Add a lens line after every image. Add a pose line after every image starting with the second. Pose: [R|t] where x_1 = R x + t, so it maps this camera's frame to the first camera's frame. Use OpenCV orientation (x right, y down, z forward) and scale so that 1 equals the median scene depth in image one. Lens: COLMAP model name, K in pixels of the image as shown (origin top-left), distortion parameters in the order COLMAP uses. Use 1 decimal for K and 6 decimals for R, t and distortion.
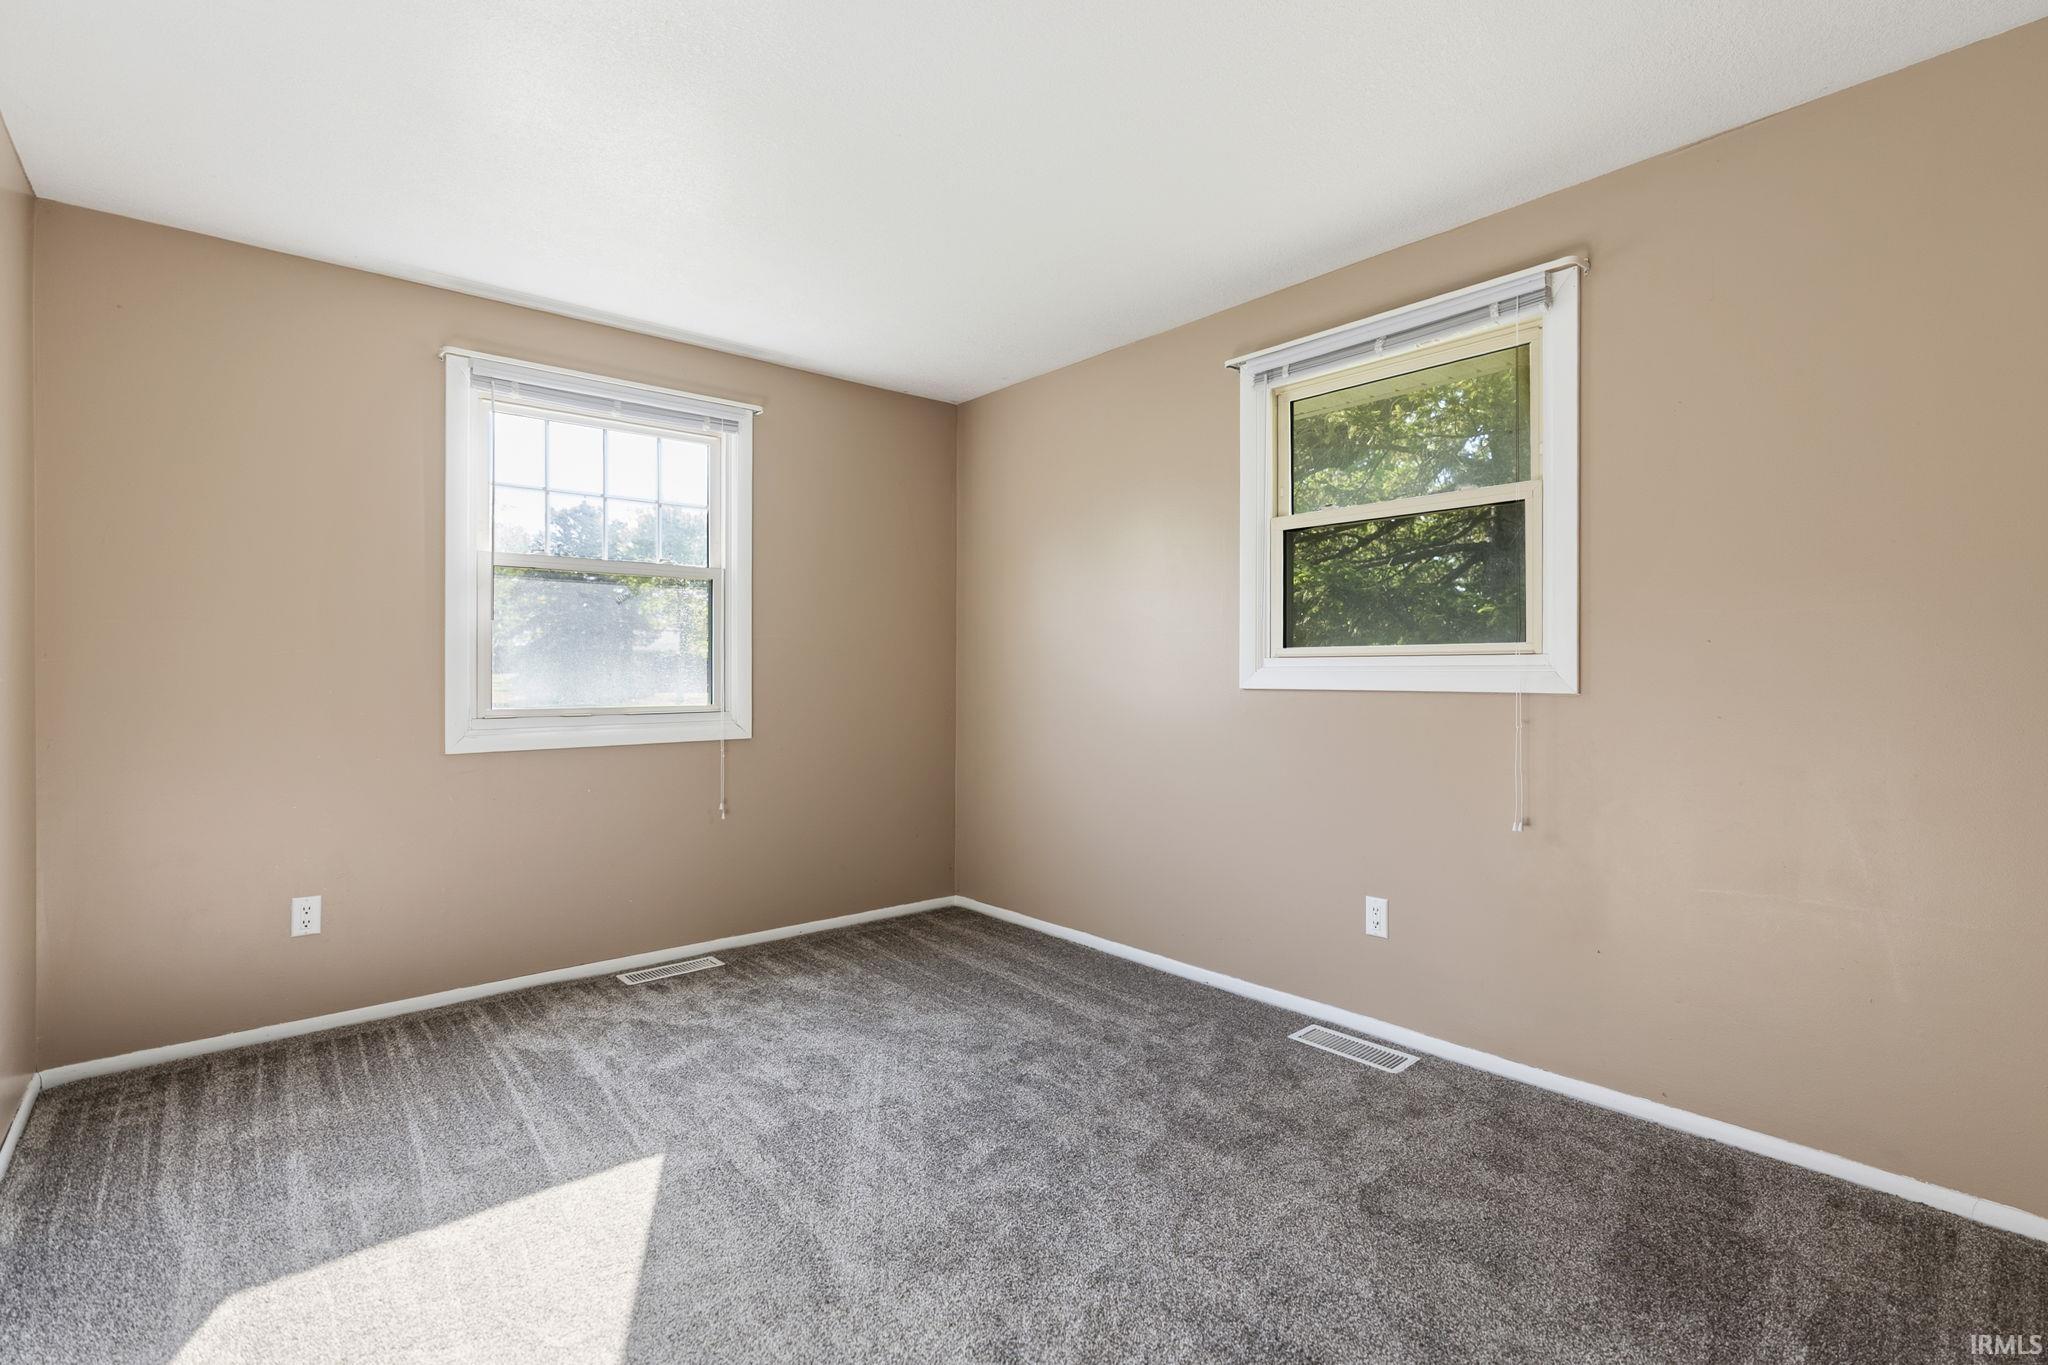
lens RADIAL K [[932.2, 0, 1019.8], [0, 932.2, 688.0], [0, 0, 1]] dist [-0.003948, -0.000123]
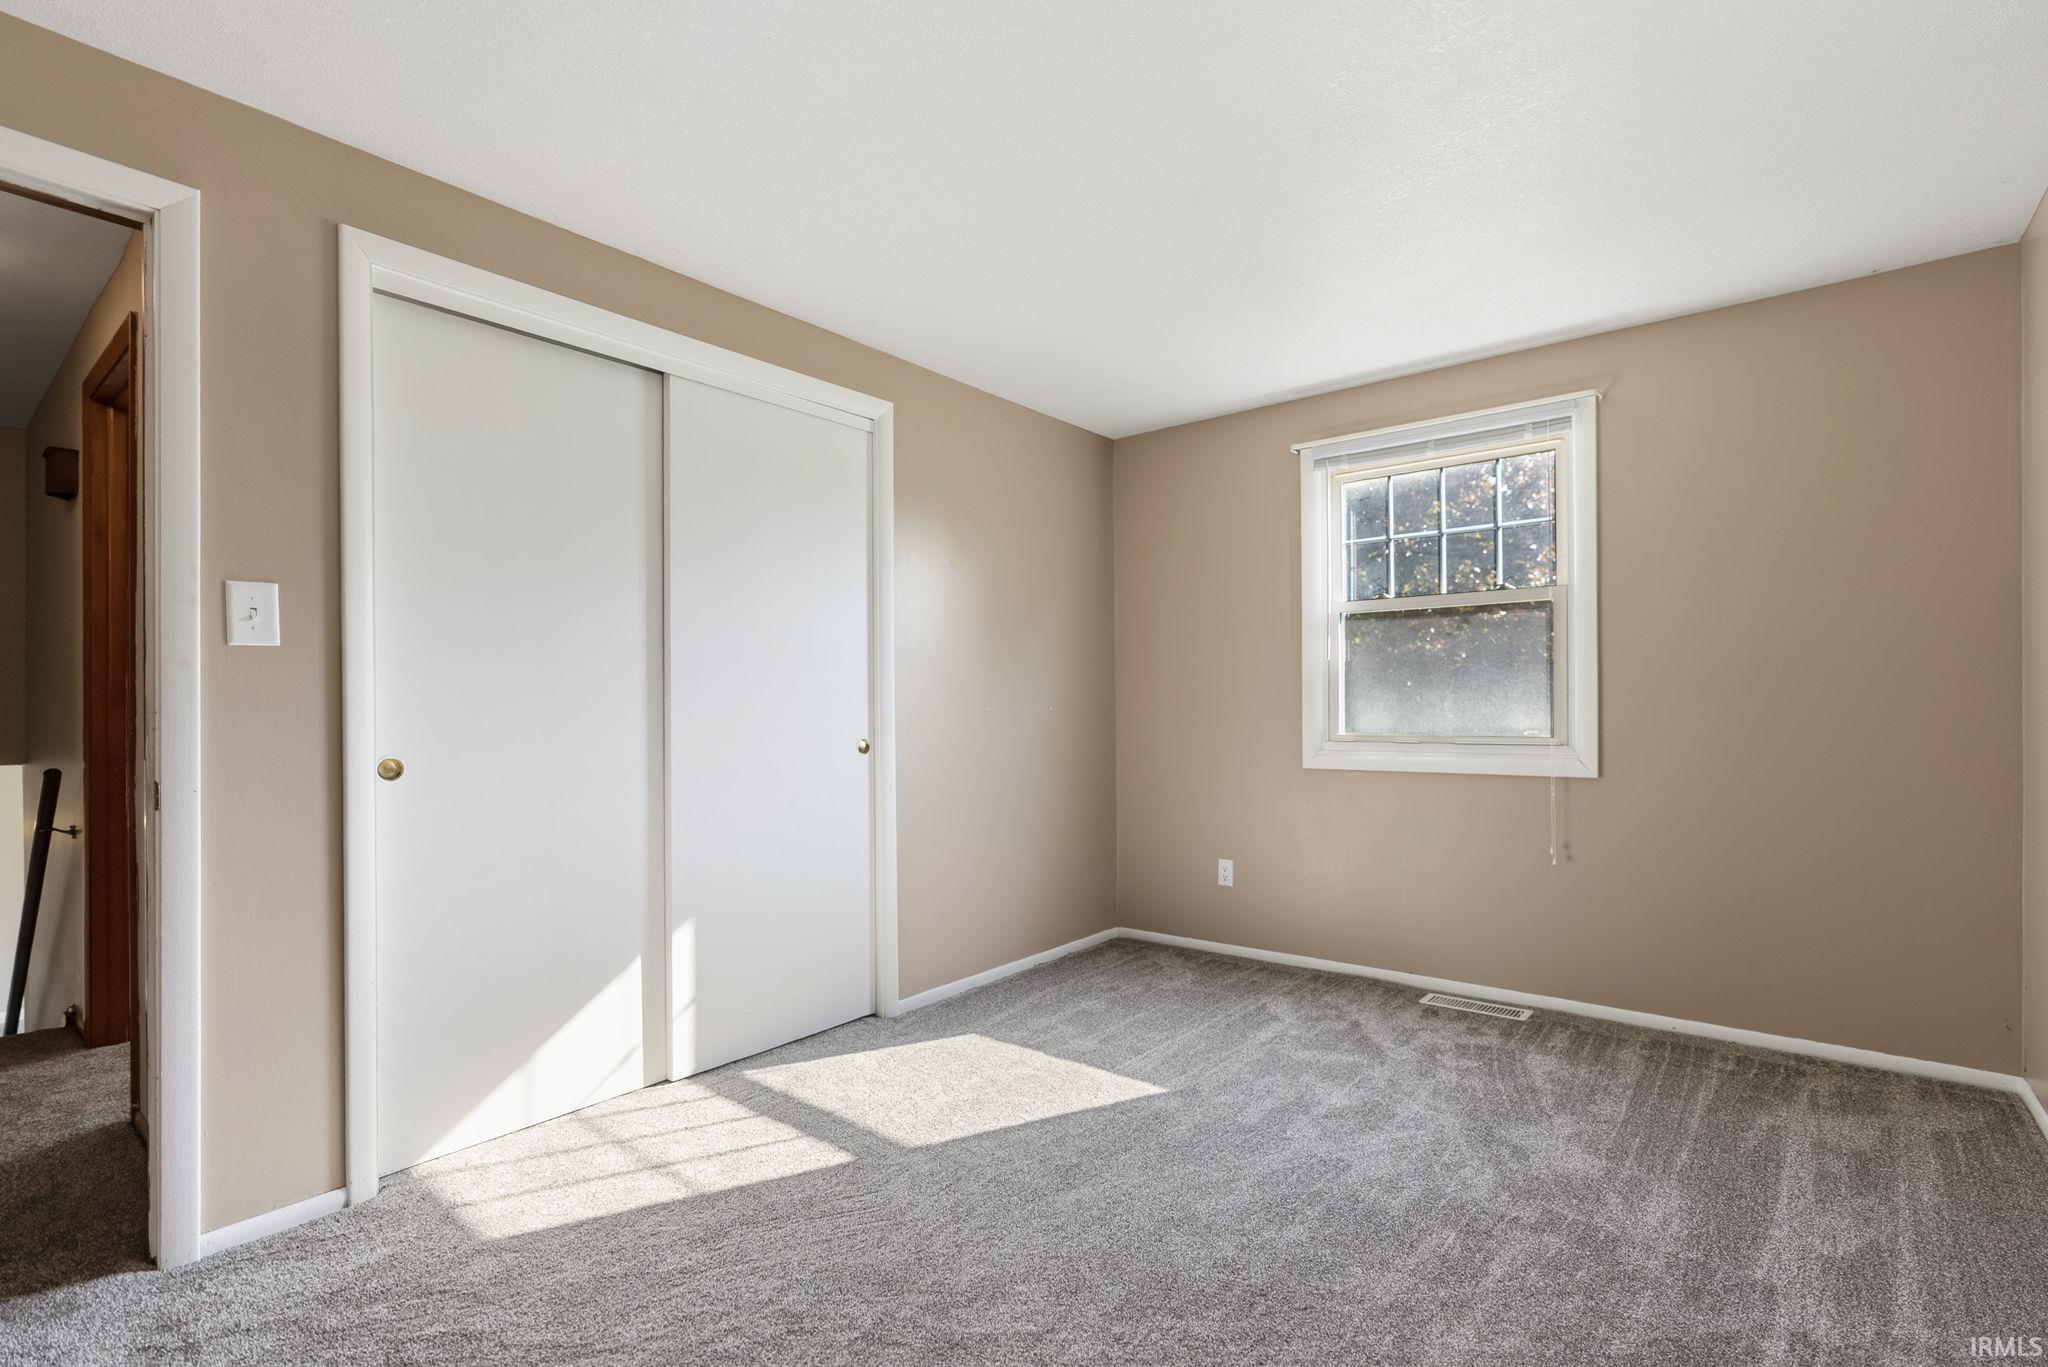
lens RADIAL K [[914.4, 0, 1024.9], [0, 914.4, 722.1], [0, 0, 1]] dist [-0.001282, -0.000121]
pose [[0.202903, 0.016989, -0.979051, 0.537330], [-0.009093, 0.999839, 0.015465, -0.007201], [0.979157, 0.005764, 0.203025, 0.394459]]
